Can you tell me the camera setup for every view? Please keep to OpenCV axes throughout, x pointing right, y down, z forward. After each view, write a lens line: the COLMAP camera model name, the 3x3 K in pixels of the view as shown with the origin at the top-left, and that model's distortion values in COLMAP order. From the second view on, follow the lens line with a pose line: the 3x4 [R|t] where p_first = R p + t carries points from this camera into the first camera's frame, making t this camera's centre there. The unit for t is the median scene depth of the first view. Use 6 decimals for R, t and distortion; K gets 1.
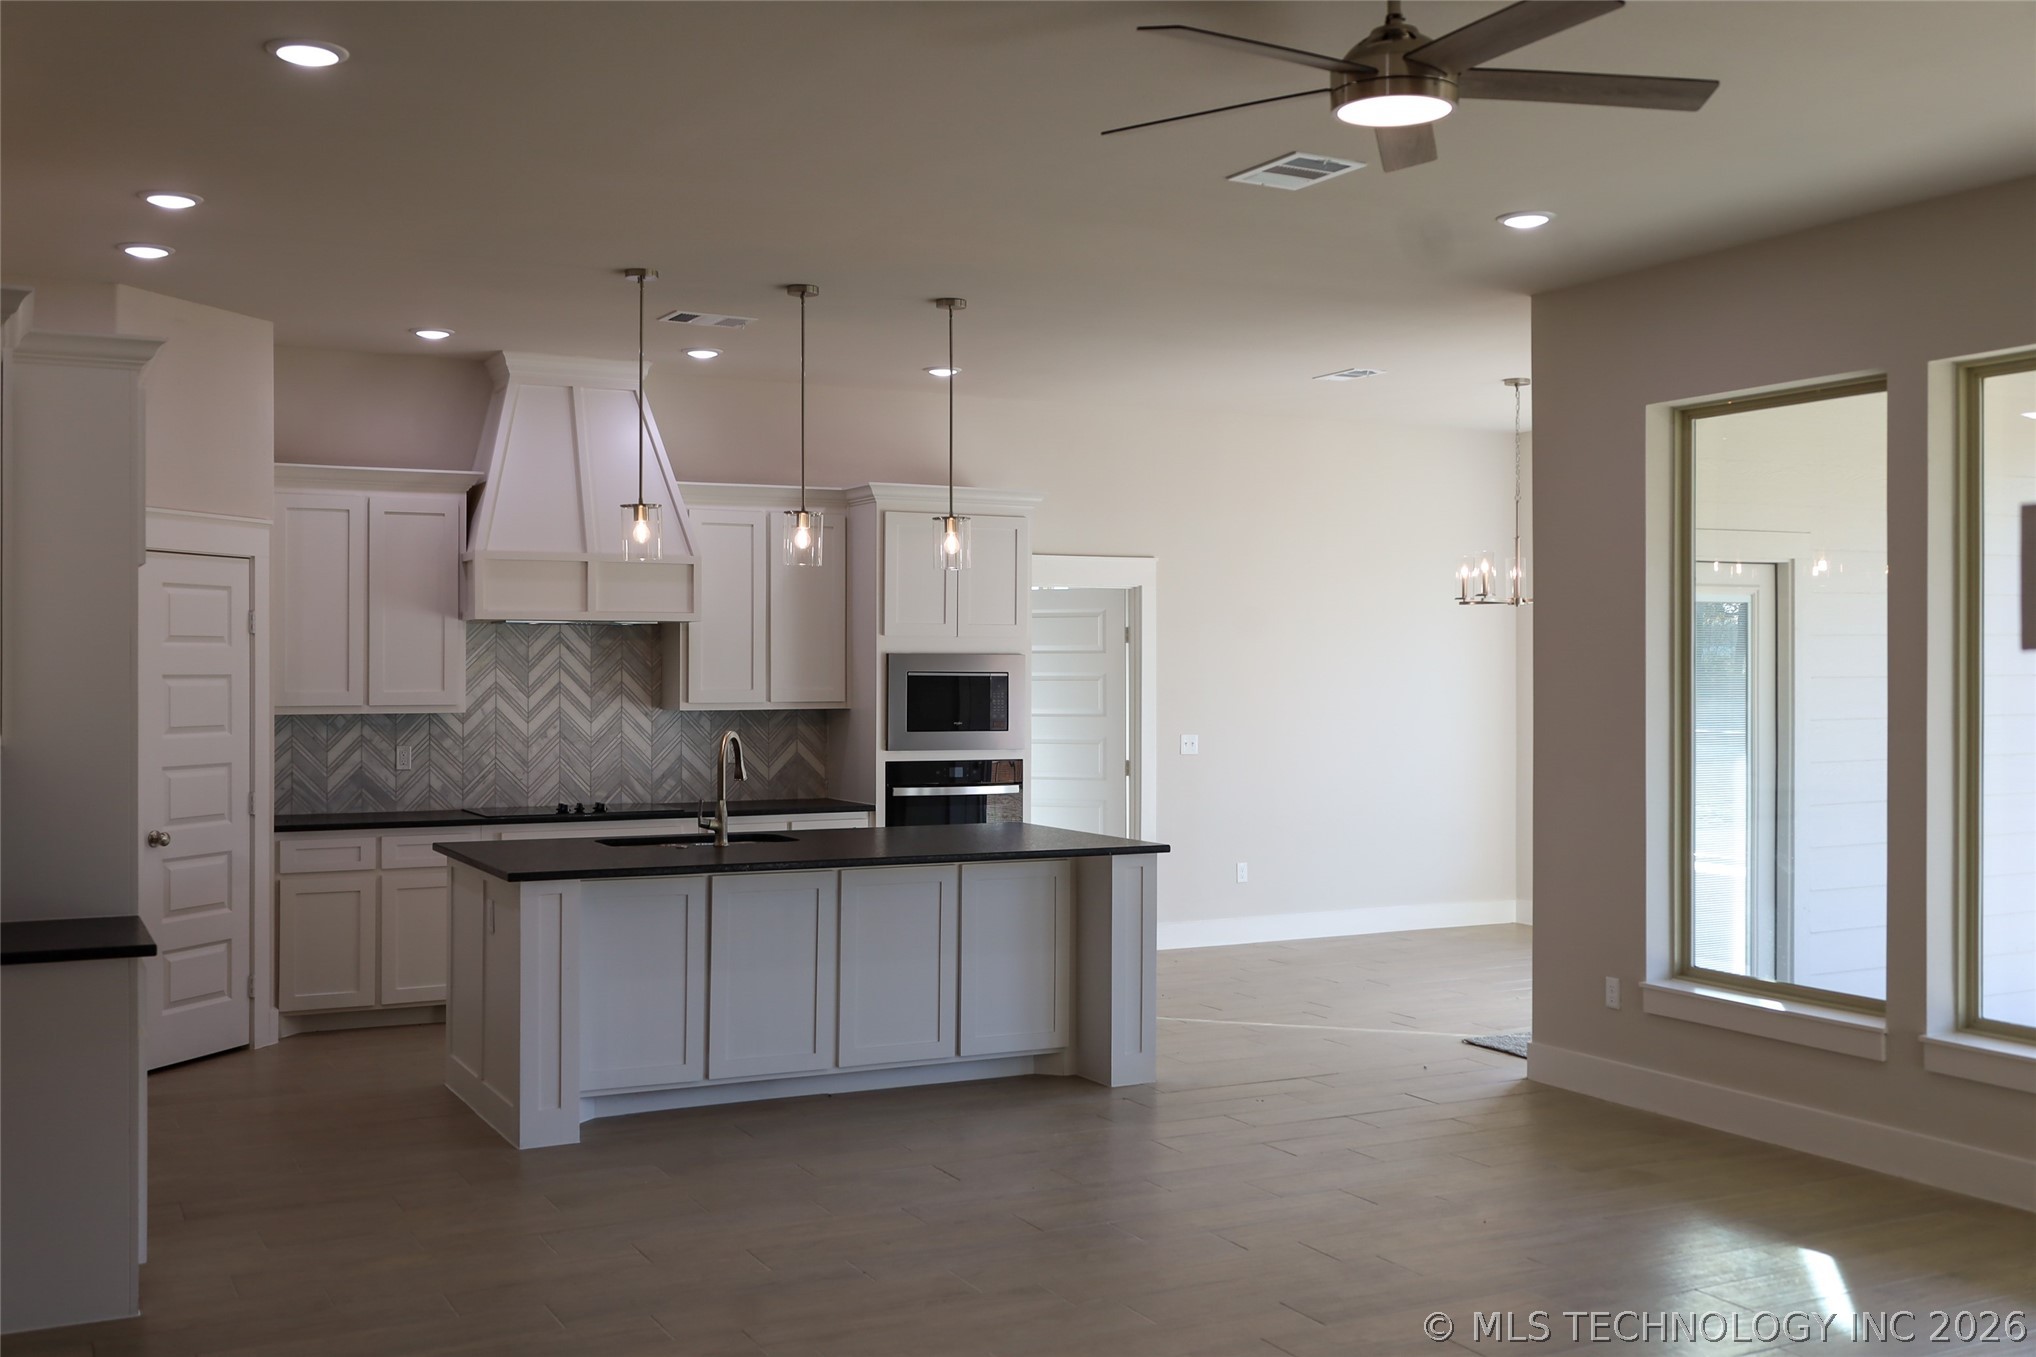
lens RADIAL K [[1988.6, 0, 1032.2], [0, 1988.6, 688.0], [0, 0, 1]] dist [0.005731, 0.000000]
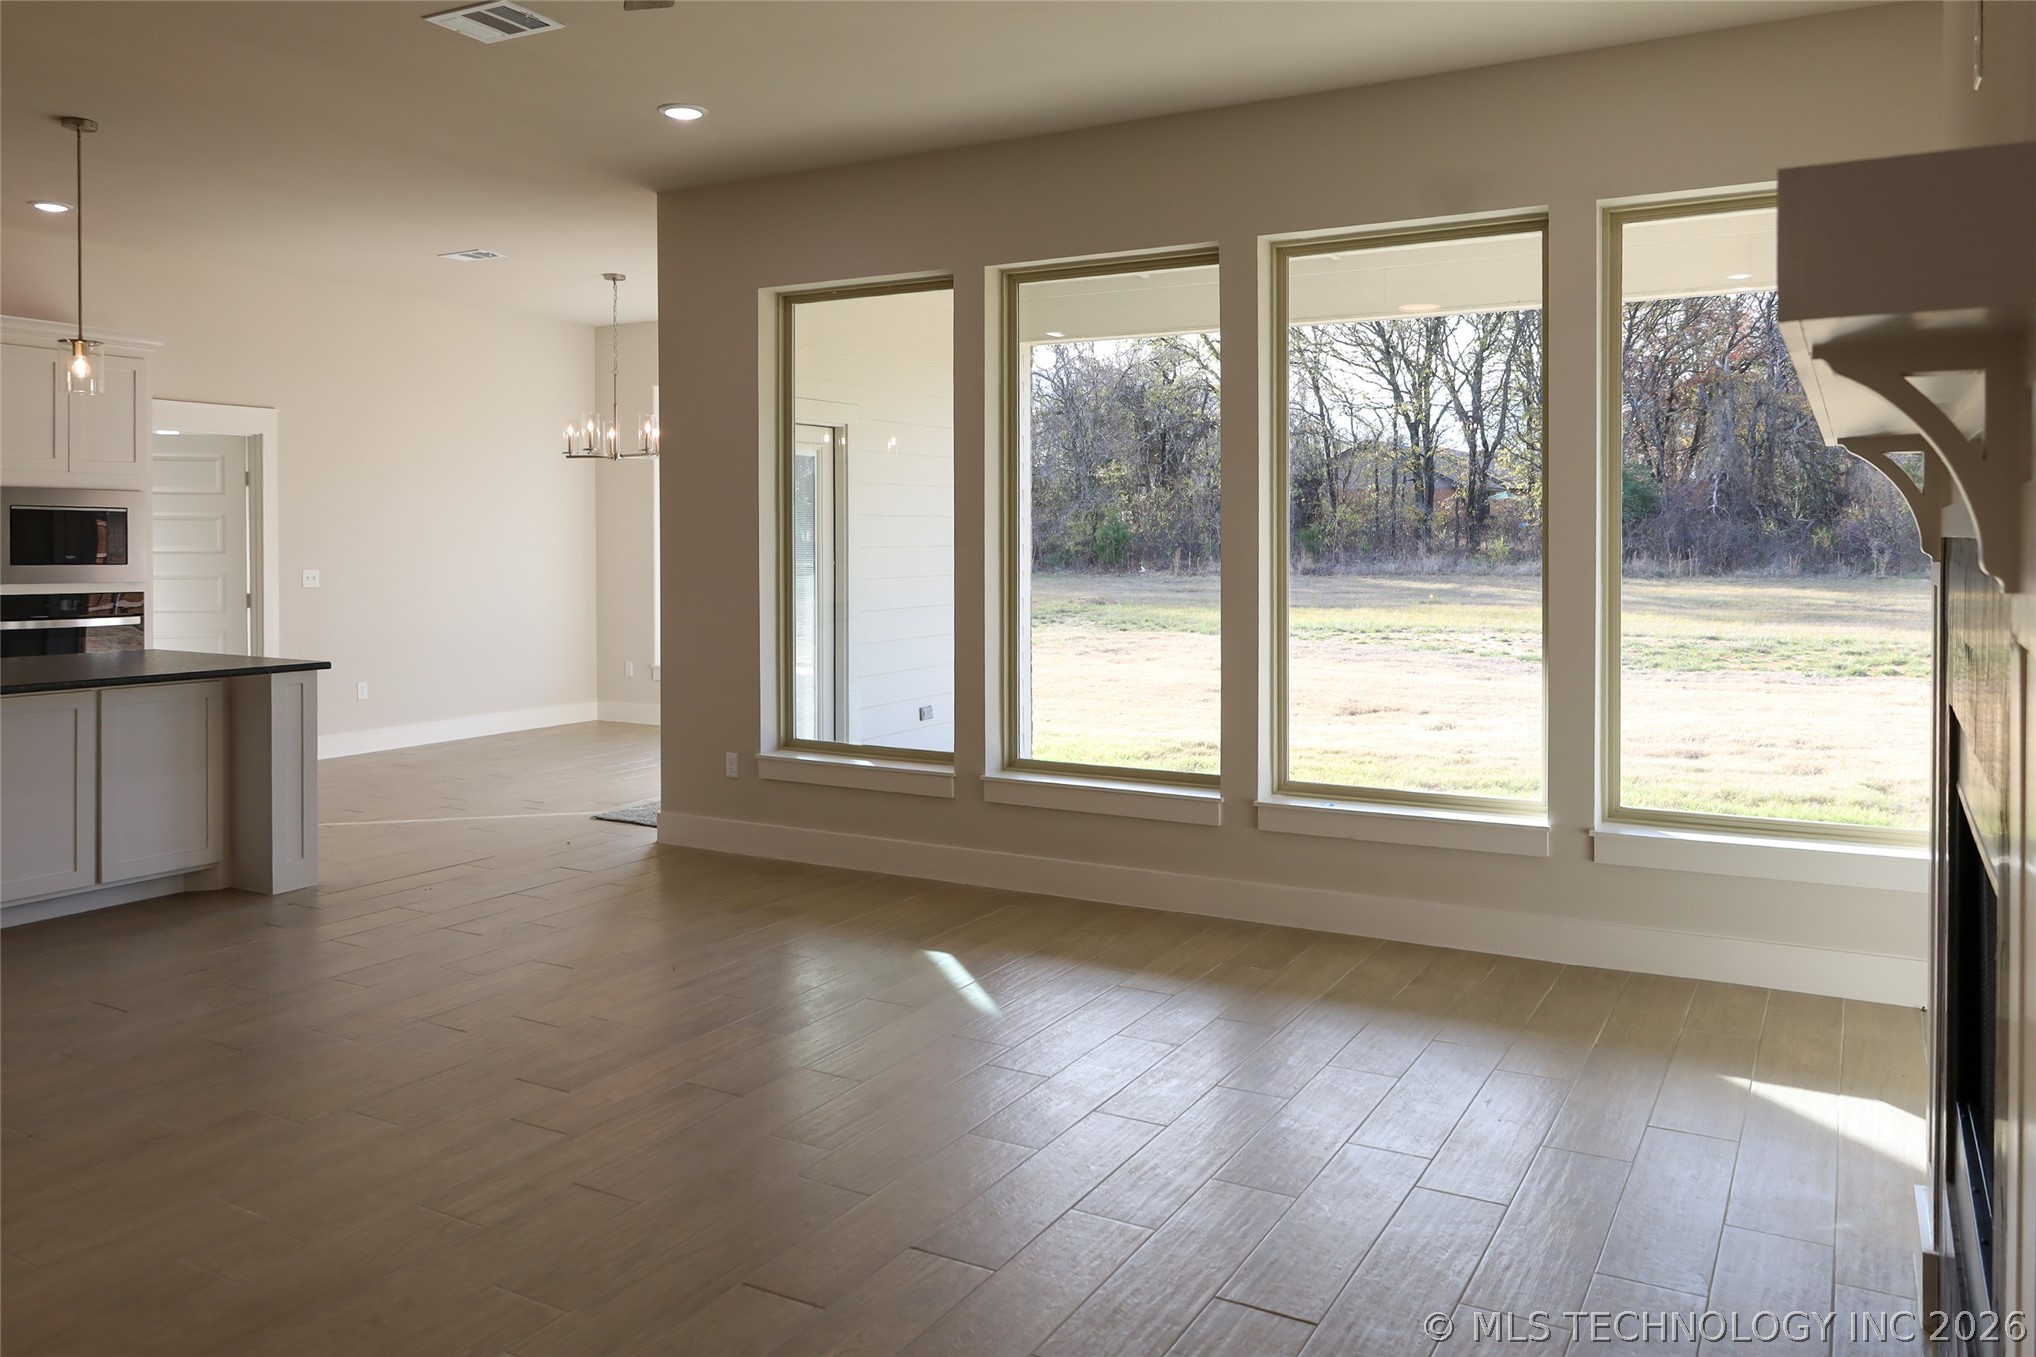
lens RADIAL K [[1467.3, 0, 1034.2], [0, 1467.3, 562.1], [0, 0, 1]] dist [0.017073, -0.008898]
pose [[0.840232, -0.005451, 0.542200, -0.034123], [0.001278, 0.999967, 0.008072, 0.015935], [-0.542226, -0.006090, 0.840211, 0.105255]]
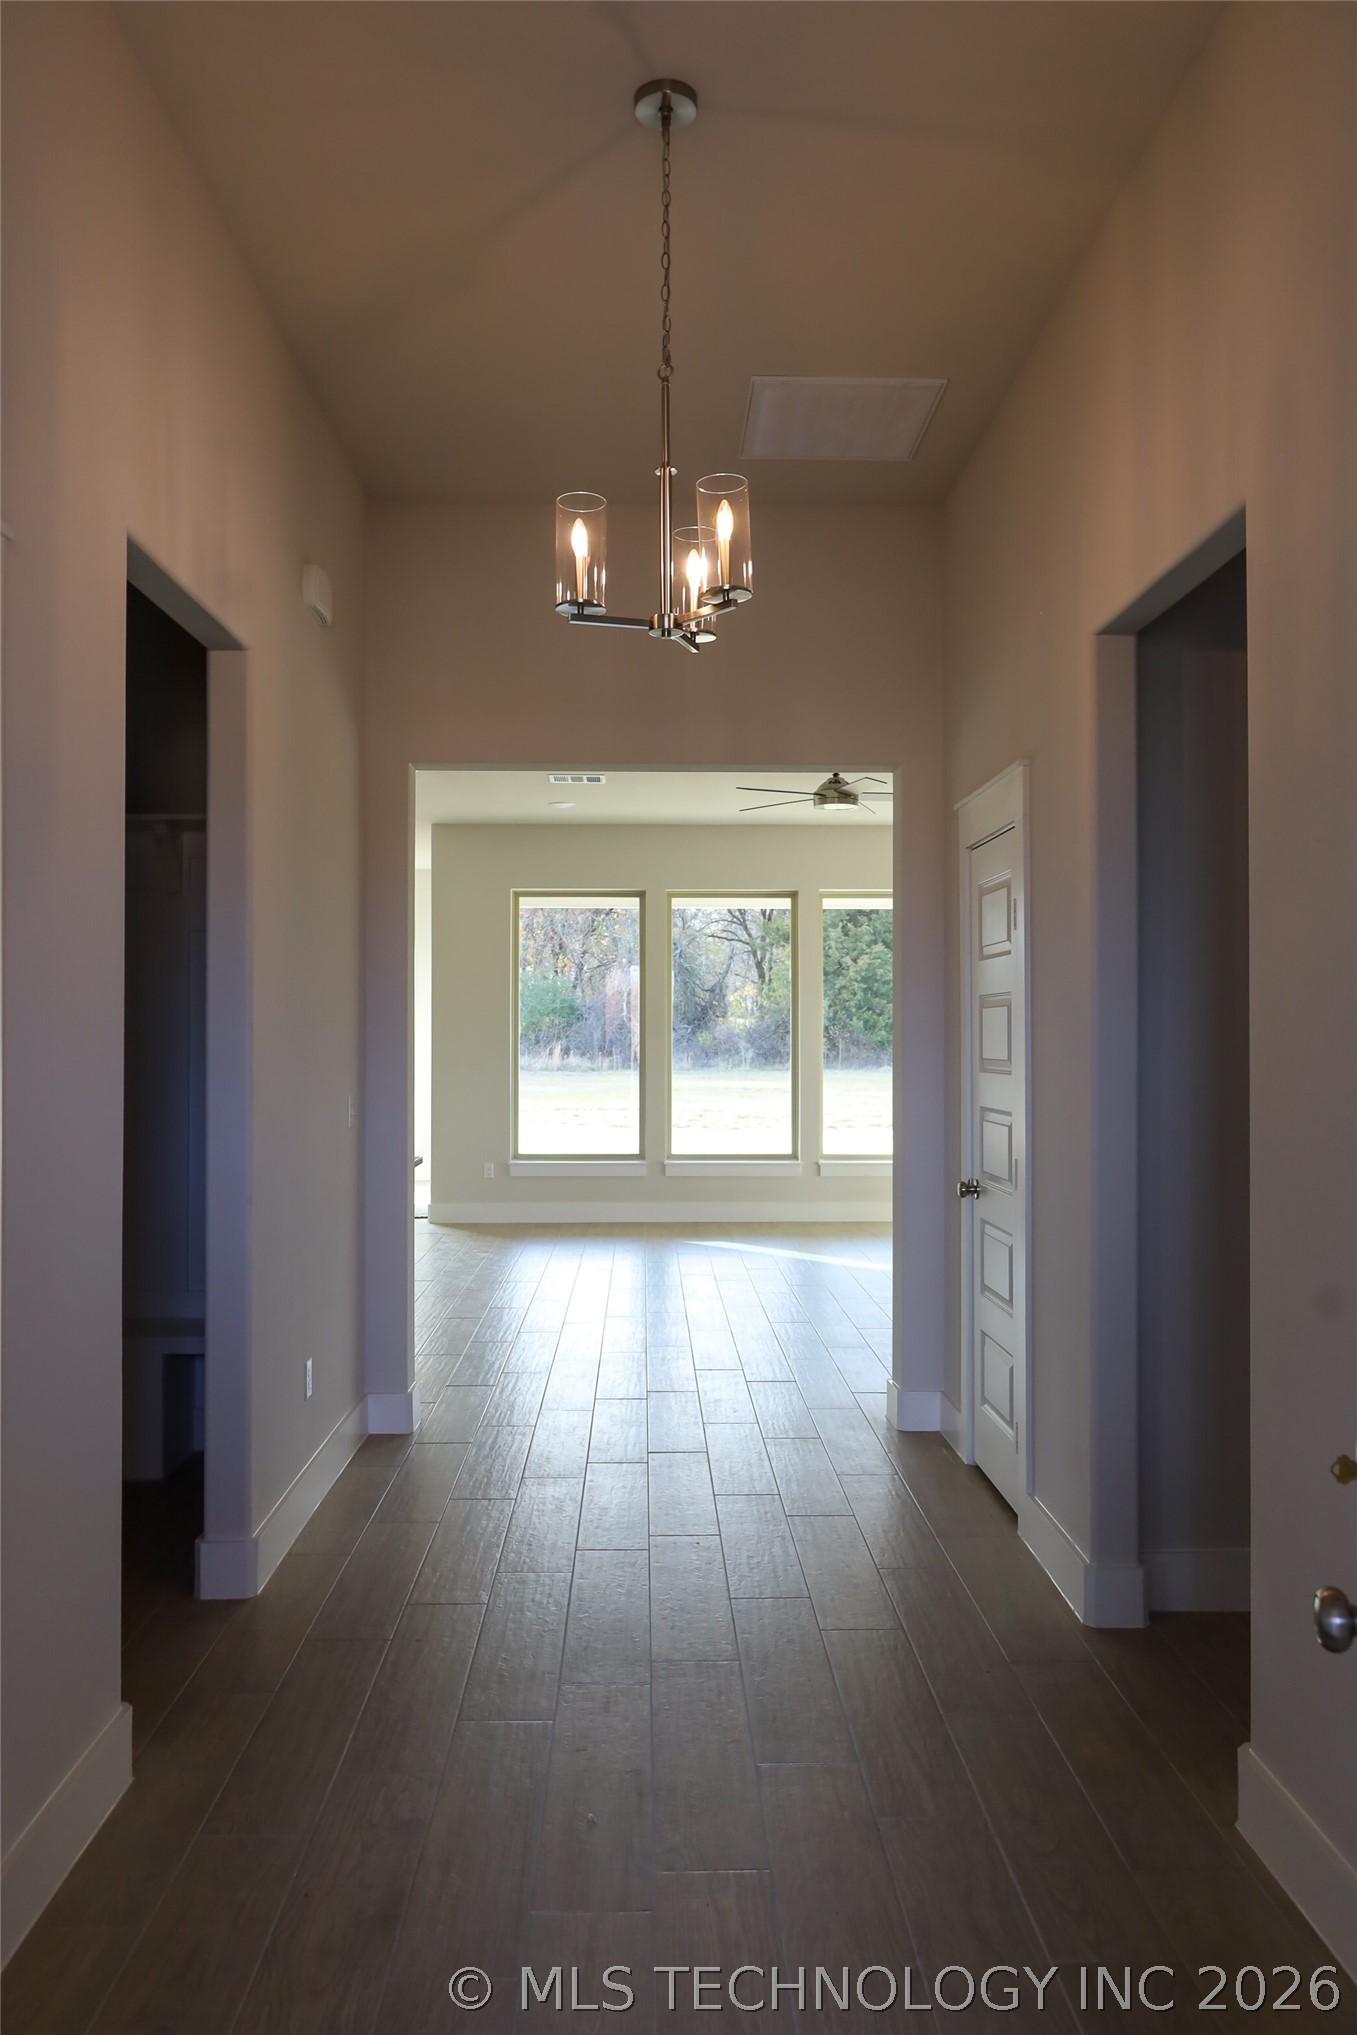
lens RADIAL K [[1466.6, 0, 675.3], [0, 1466.6, 1022.0], [0, 0, 1]] dist [0.017073, -0.008898]
pose [[0.452342, 0.015463, 0.891710, -0.767950], [0.004857, 0.999792, -0.019801, 0.023838], [-0.891831, 0.013288, 0.452173, 0.107199]]
